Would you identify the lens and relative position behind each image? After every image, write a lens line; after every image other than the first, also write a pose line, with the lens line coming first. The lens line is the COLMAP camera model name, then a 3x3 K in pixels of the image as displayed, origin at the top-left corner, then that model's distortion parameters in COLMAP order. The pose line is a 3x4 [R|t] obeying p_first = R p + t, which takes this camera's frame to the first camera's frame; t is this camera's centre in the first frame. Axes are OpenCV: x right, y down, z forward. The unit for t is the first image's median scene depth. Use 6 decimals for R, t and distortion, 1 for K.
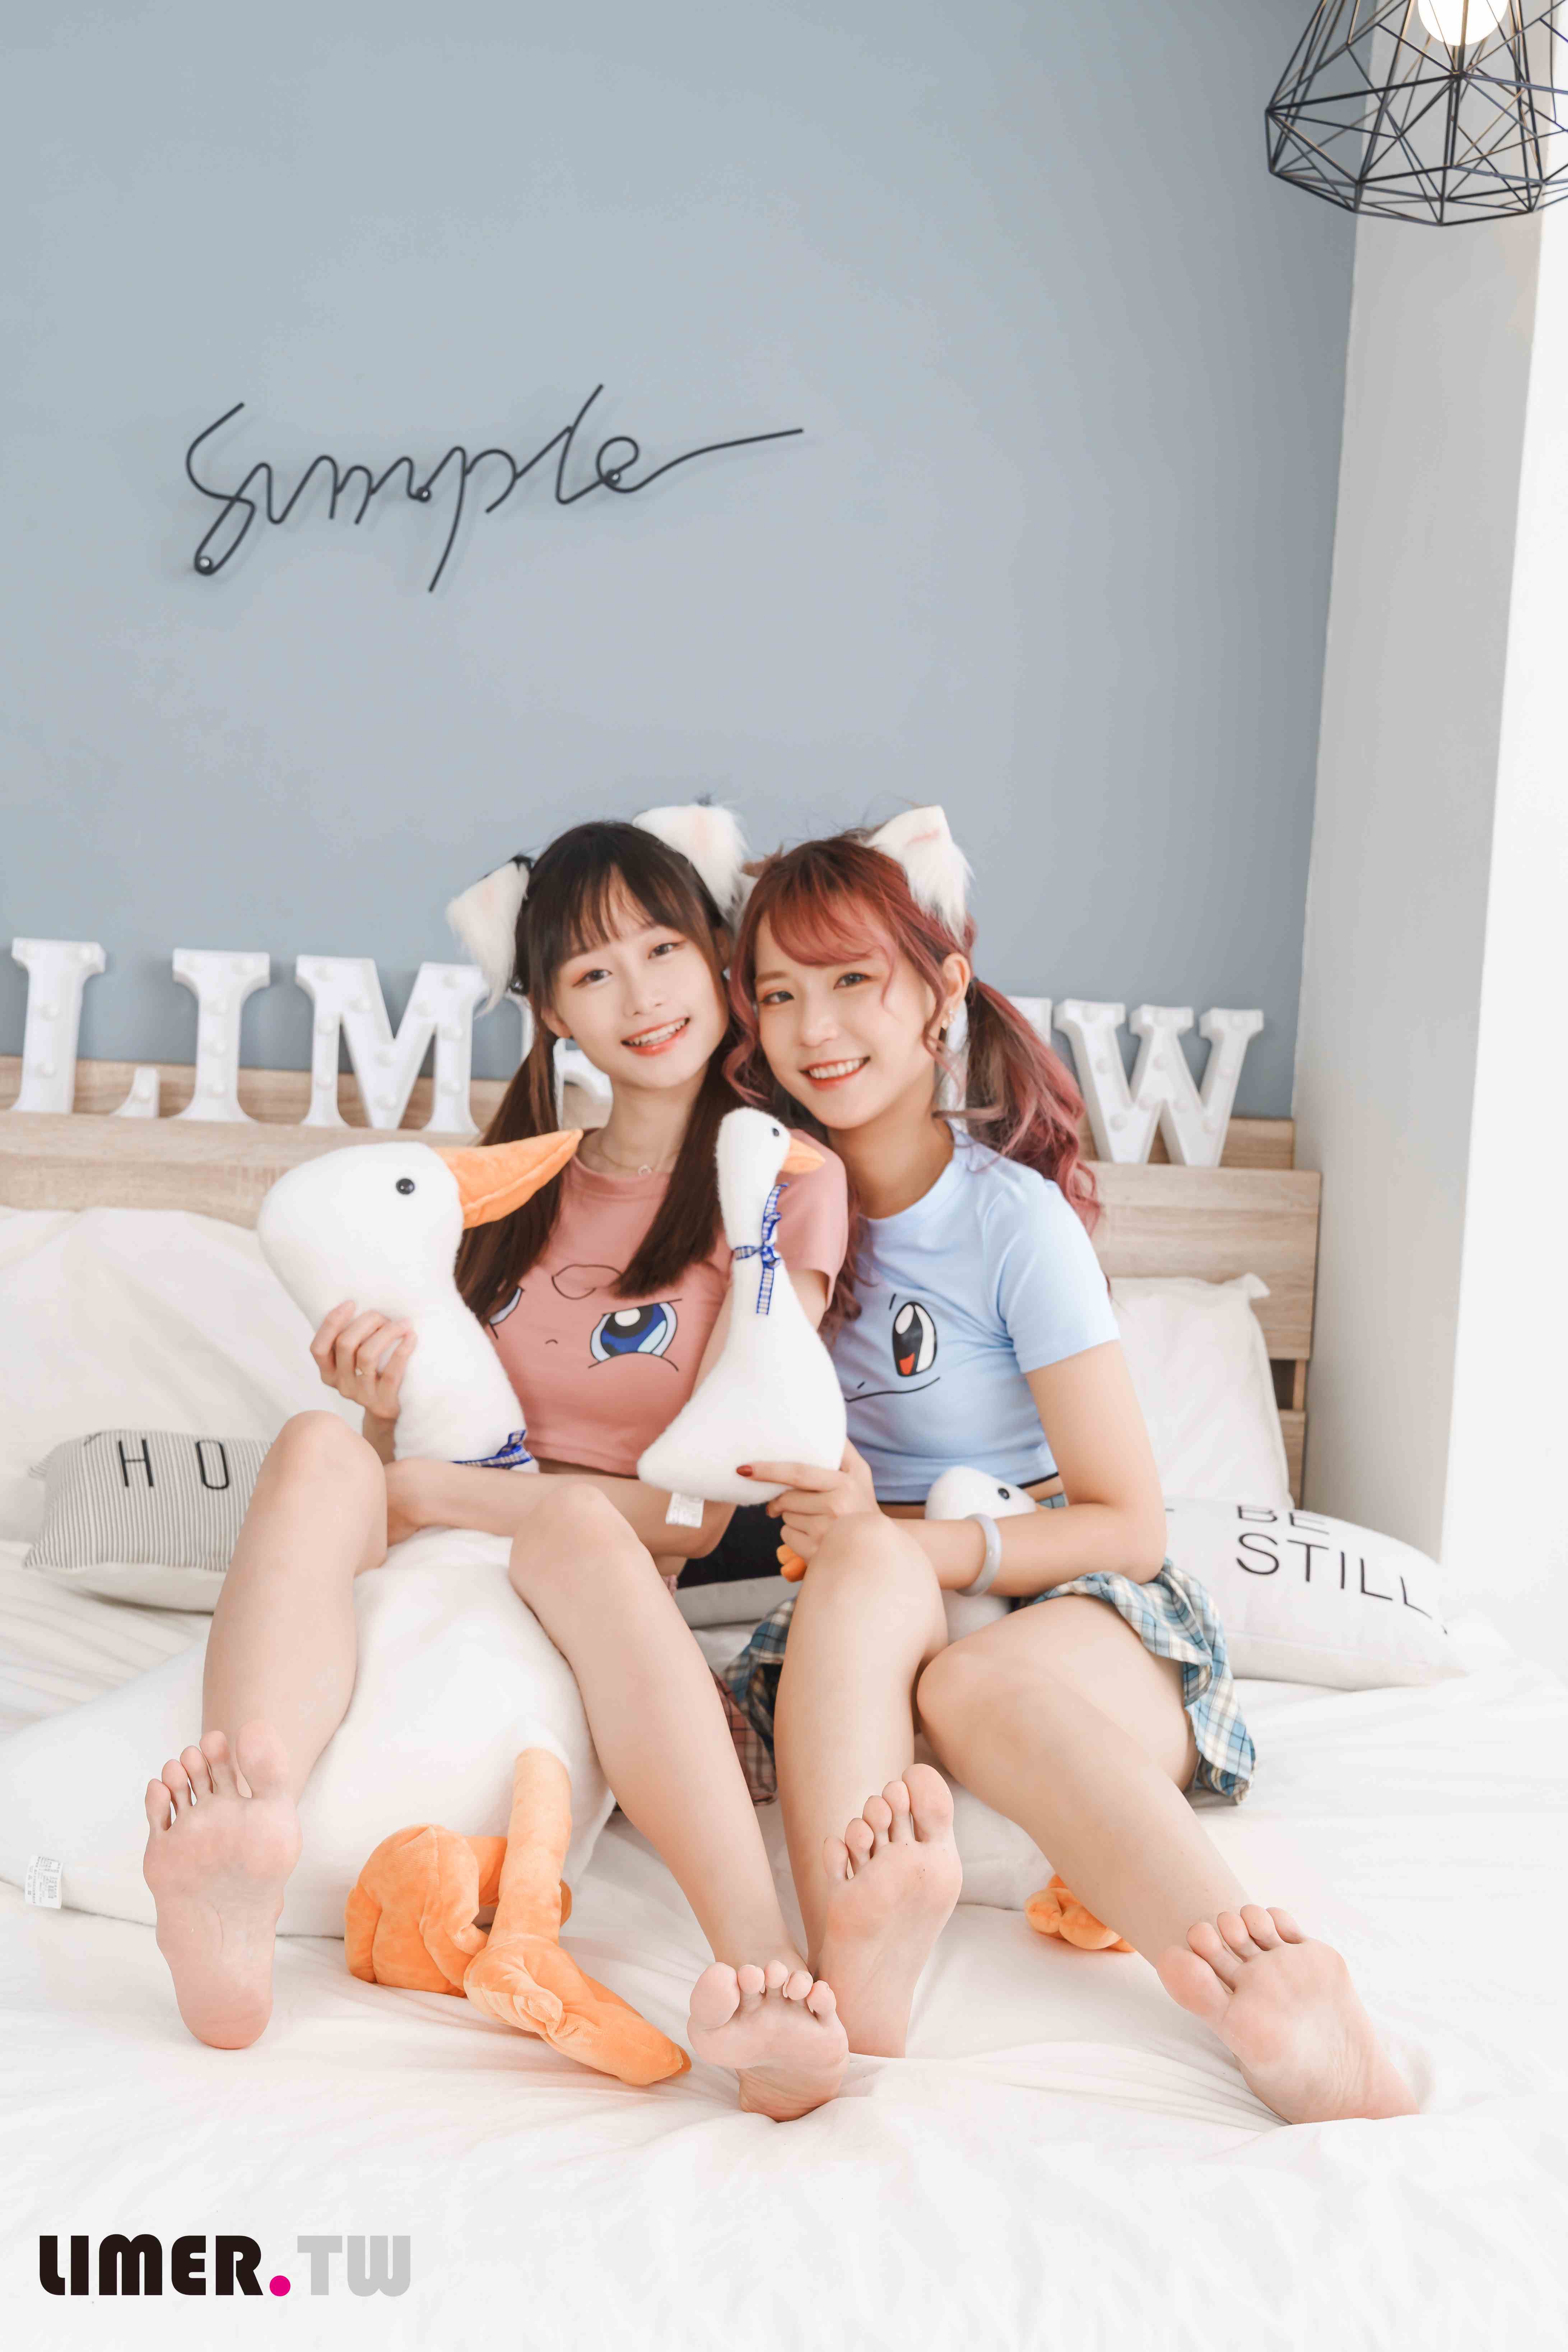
lens RADIAL K [[2791.2, 0, 815.6], [0, 2791.2, 1253.5], [0, 0, 1]] dist [0.007454, -0.017628]
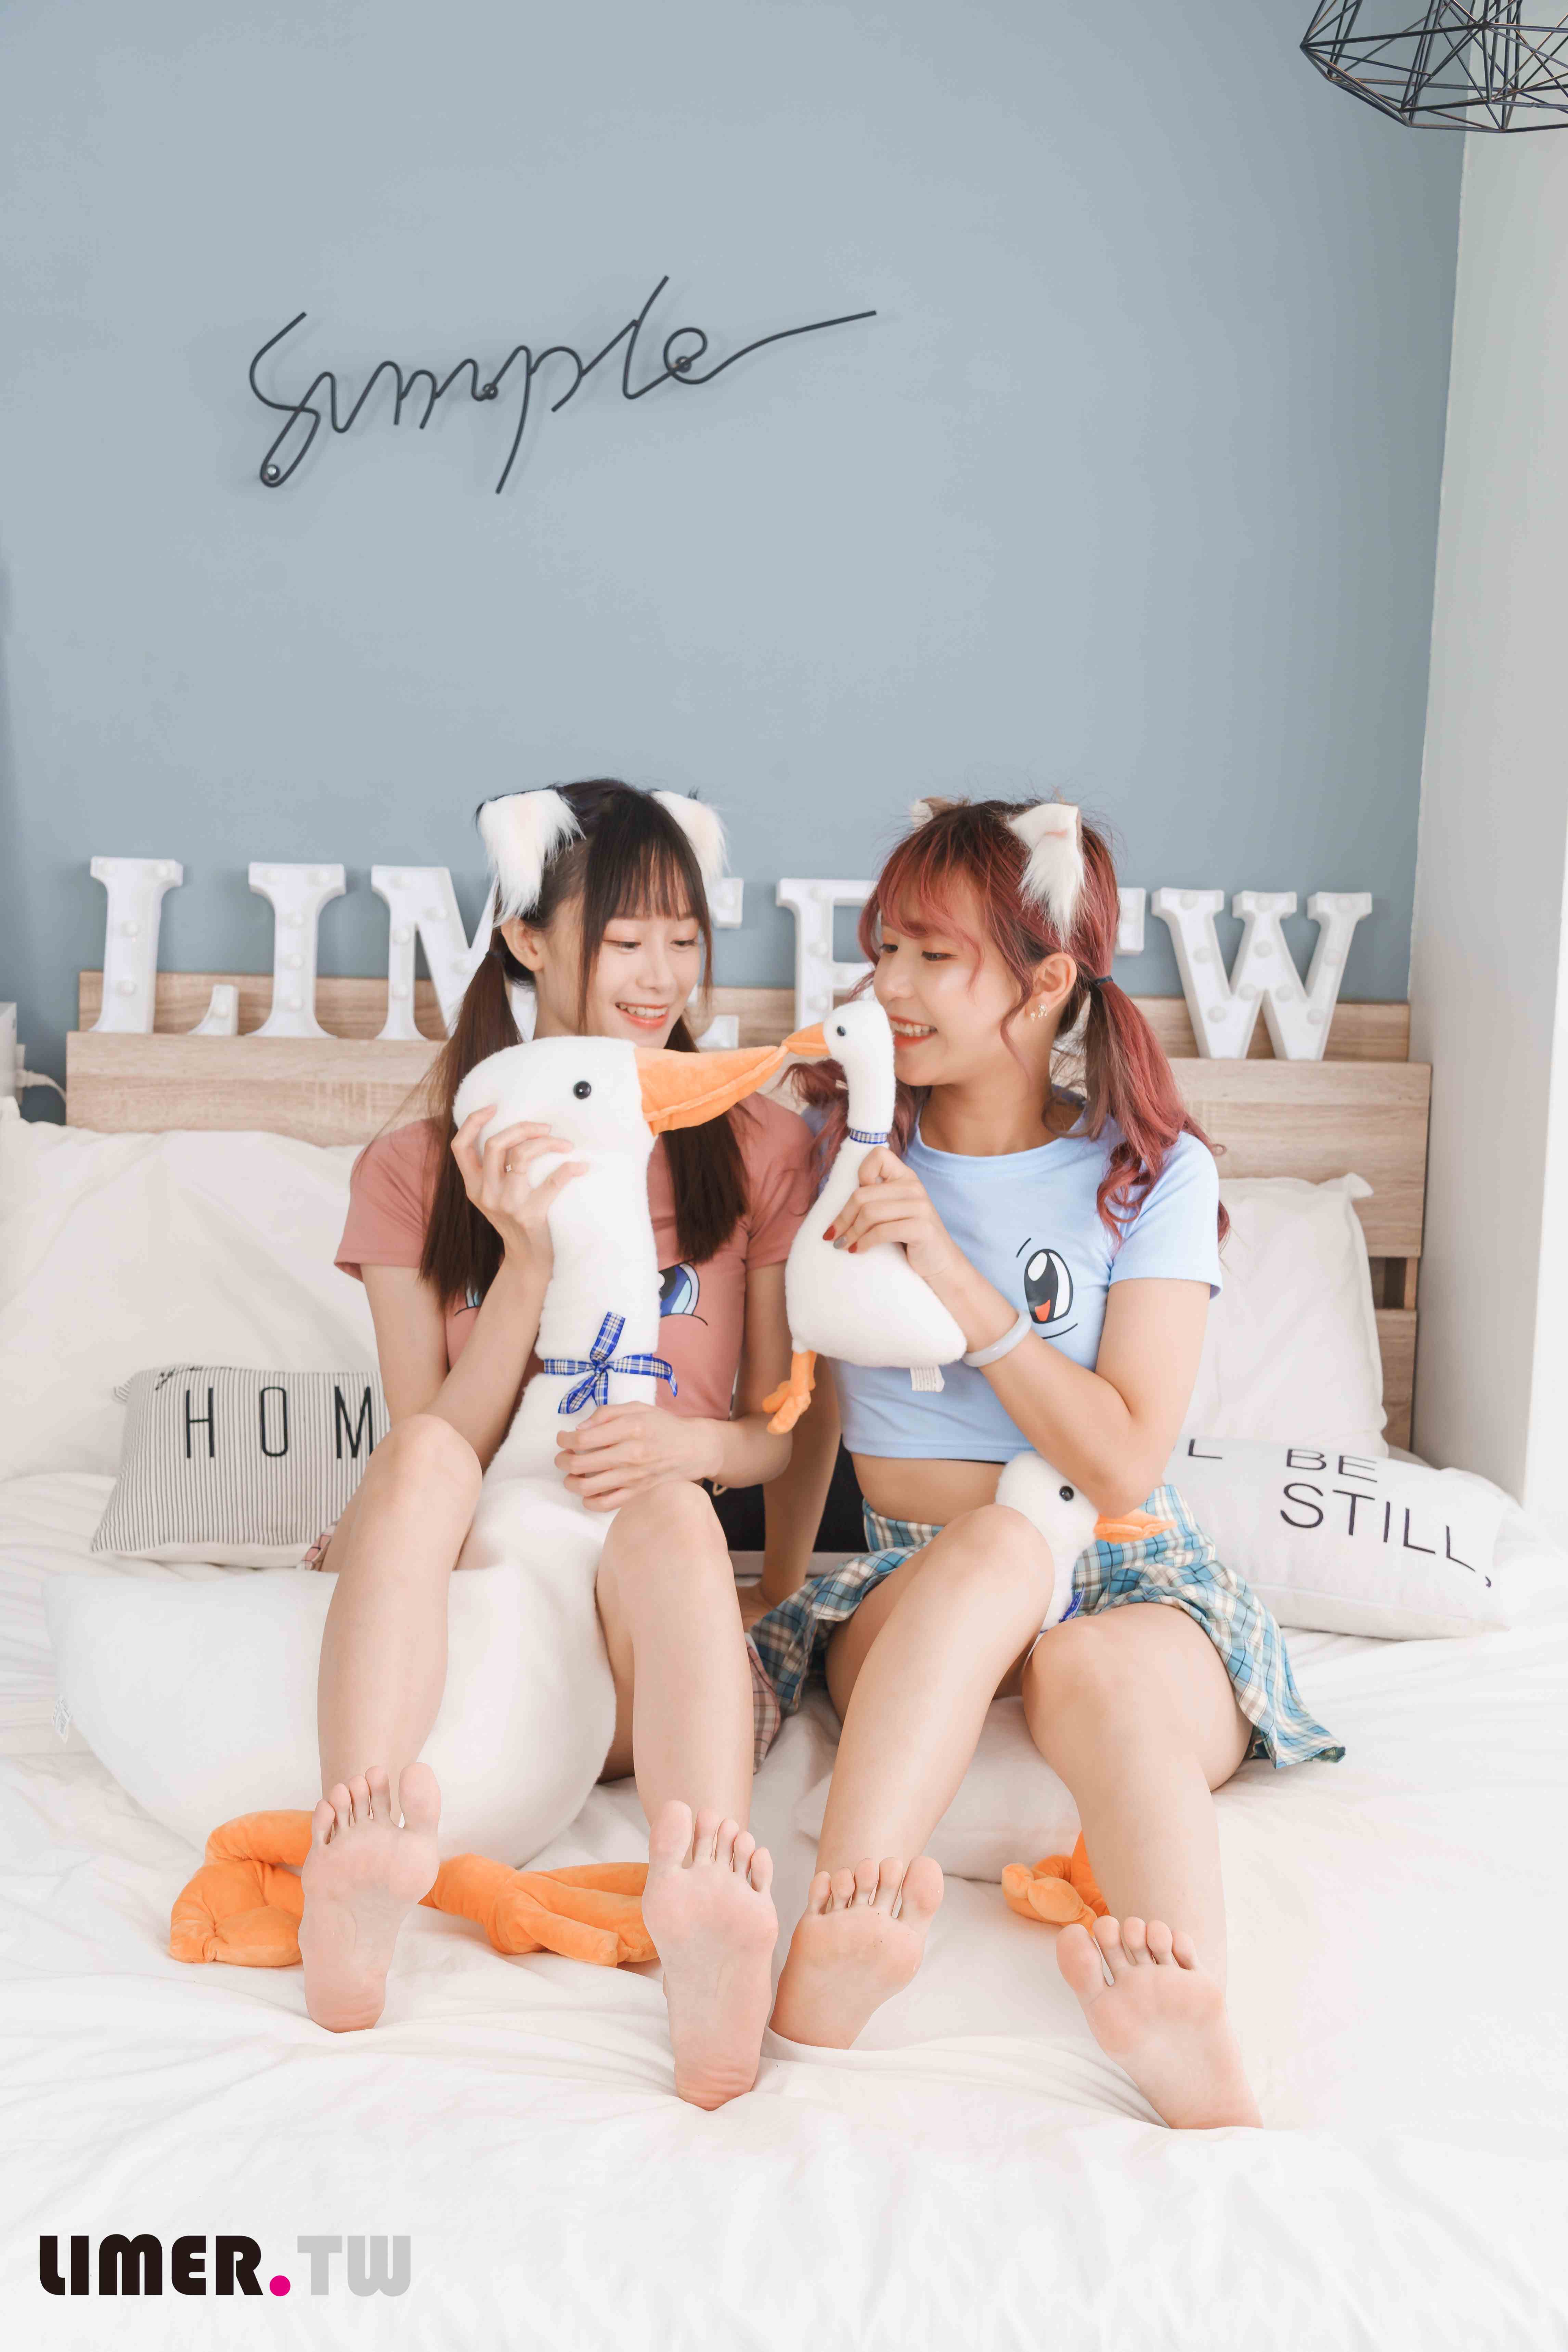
lens RADIAL K [[3255.6, 0, 780.5], [0, 3255.6, 1105.7], [0, 0, 1]] dist [-0.004051, -0.068323]
pose [[0.995169, -0.005785, -0.098005, 0.072266], [0.011511, 0.998252, 0.057961, -0.087243], [0.097498, -0.058809, 0.993497, -0.141230]]
